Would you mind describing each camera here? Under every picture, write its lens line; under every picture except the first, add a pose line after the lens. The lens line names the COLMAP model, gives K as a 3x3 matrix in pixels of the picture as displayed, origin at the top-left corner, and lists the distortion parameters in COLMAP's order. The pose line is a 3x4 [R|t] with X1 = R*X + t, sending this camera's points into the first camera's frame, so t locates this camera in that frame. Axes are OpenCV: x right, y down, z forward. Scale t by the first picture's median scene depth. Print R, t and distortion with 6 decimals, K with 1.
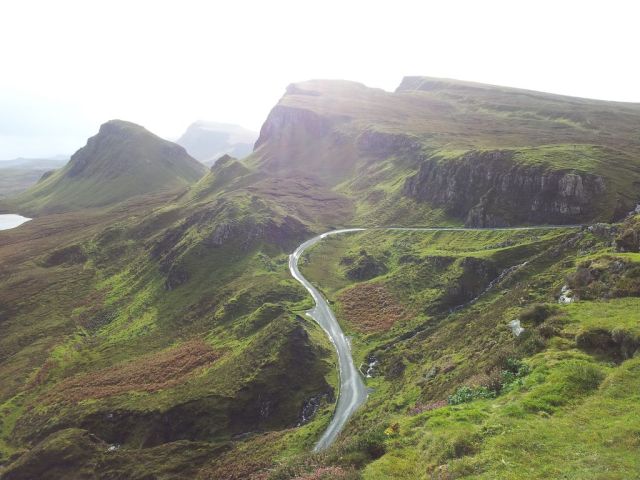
lens RADIAL K [[559.9, 0, 320.0], [0, 559.9, 240.0], [0, 0, 1]] dist [0.081972, -0.215364]
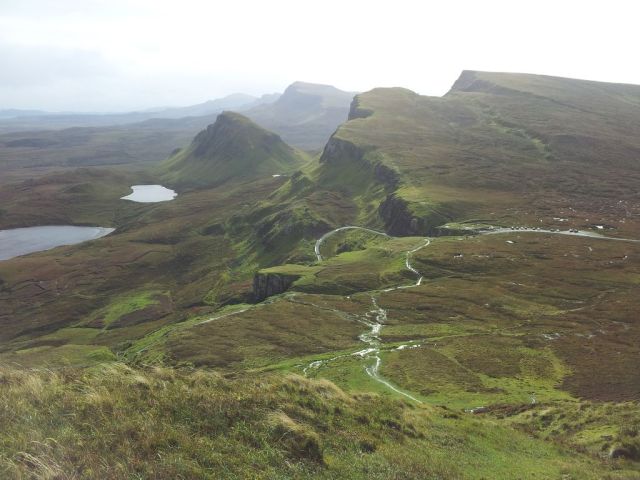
lens RADIAL K [[559.9, 0, 320.0], [0, 559.9, 240.0], [0, 0, 1]] dist [0.081972, -0.215364]
pose [[0.985806, 0.043339, -0.162195, 0.239144], [-0.029601, 0.995840, 0.086179, -0.125346], [0.165256, -0.080155, 0.982988, -0.907371]]
